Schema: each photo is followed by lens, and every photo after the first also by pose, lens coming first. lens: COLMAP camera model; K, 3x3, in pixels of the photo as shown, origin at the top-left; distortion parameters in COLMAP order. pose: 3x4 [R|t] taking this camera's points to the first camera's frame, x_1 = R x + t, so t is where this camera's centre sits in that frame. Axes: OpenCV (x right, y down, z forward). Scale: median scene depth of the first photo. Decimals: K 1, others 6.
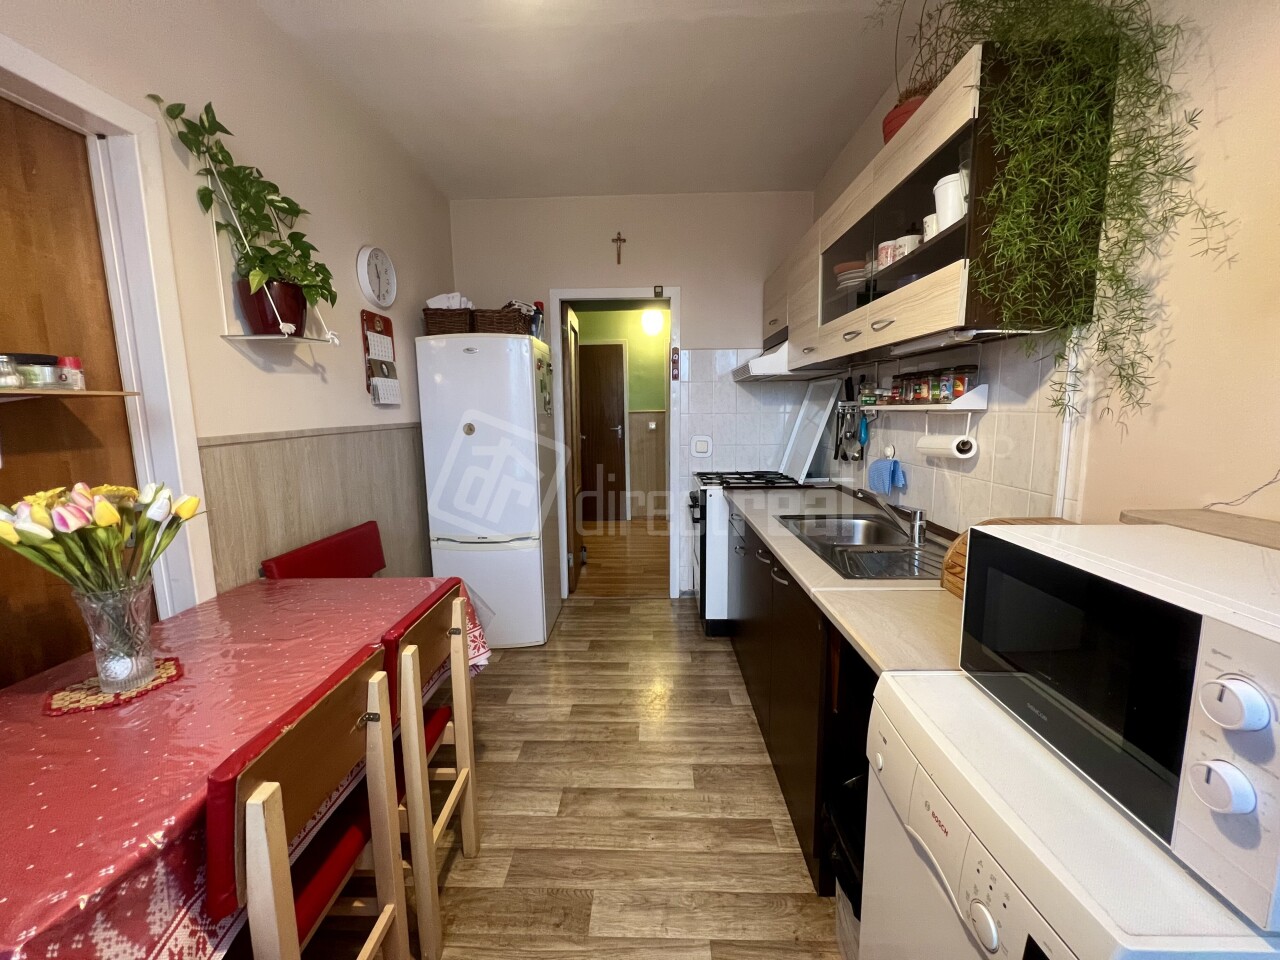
lens RADIAL K [[515.5, 0, 636.8], [0, 515.5, 479.3], [0, 0, 1]] dist [-0.000054, 0.000825]
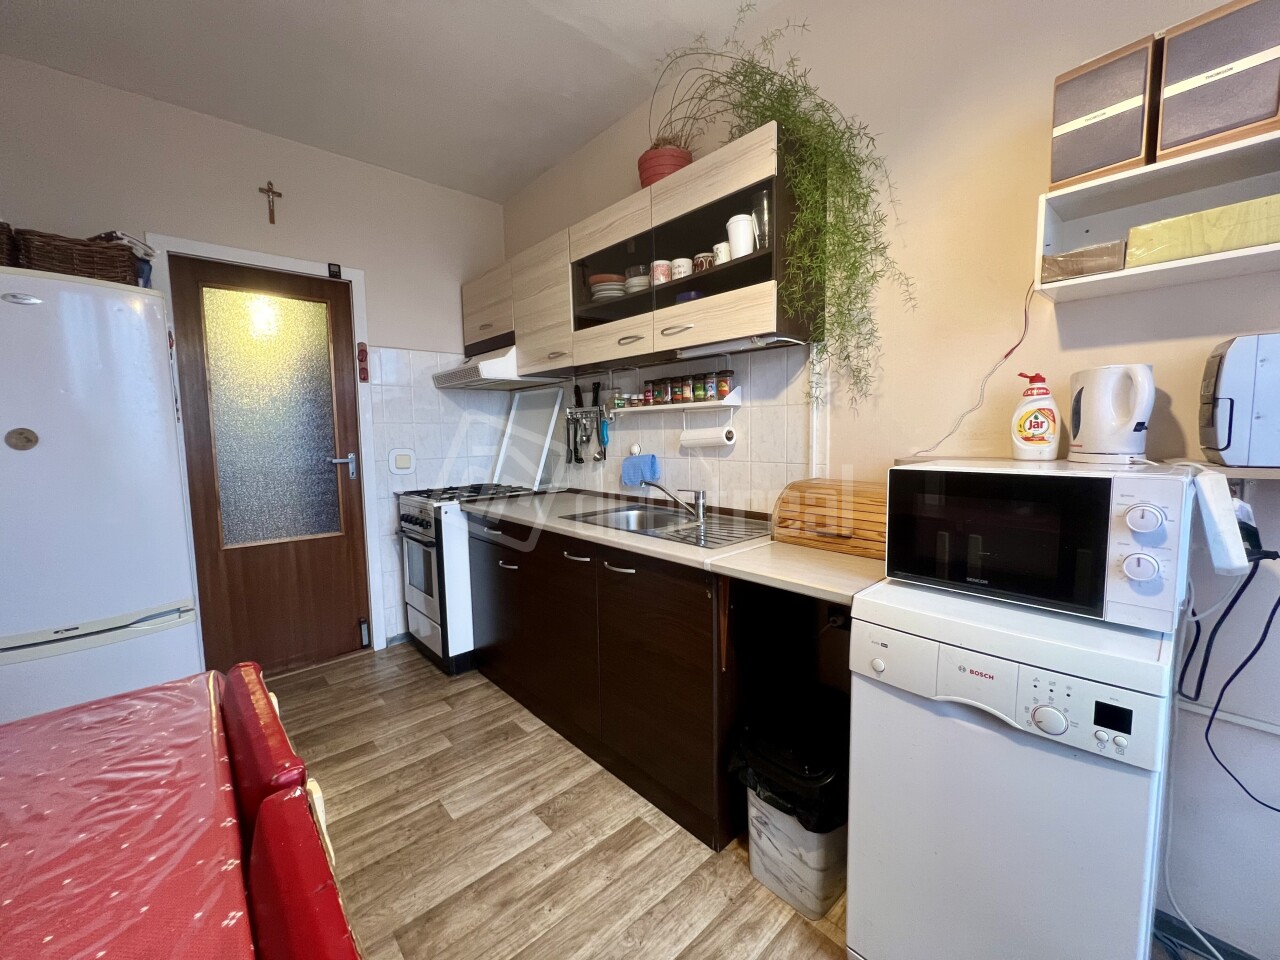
lens RADIAL K [[515.5, 0, 638.9], [0, 515.5, 478.0], [0, 0, 1]] dist [-0.000054, 0.000825]
pose [[0.721372, -0.064008, 0.689584, -0.347367], [0.103200, 0.994538, -0.015643, 0.032598], [-0.684816, 0.082450, 0.724037, 0.219627]]
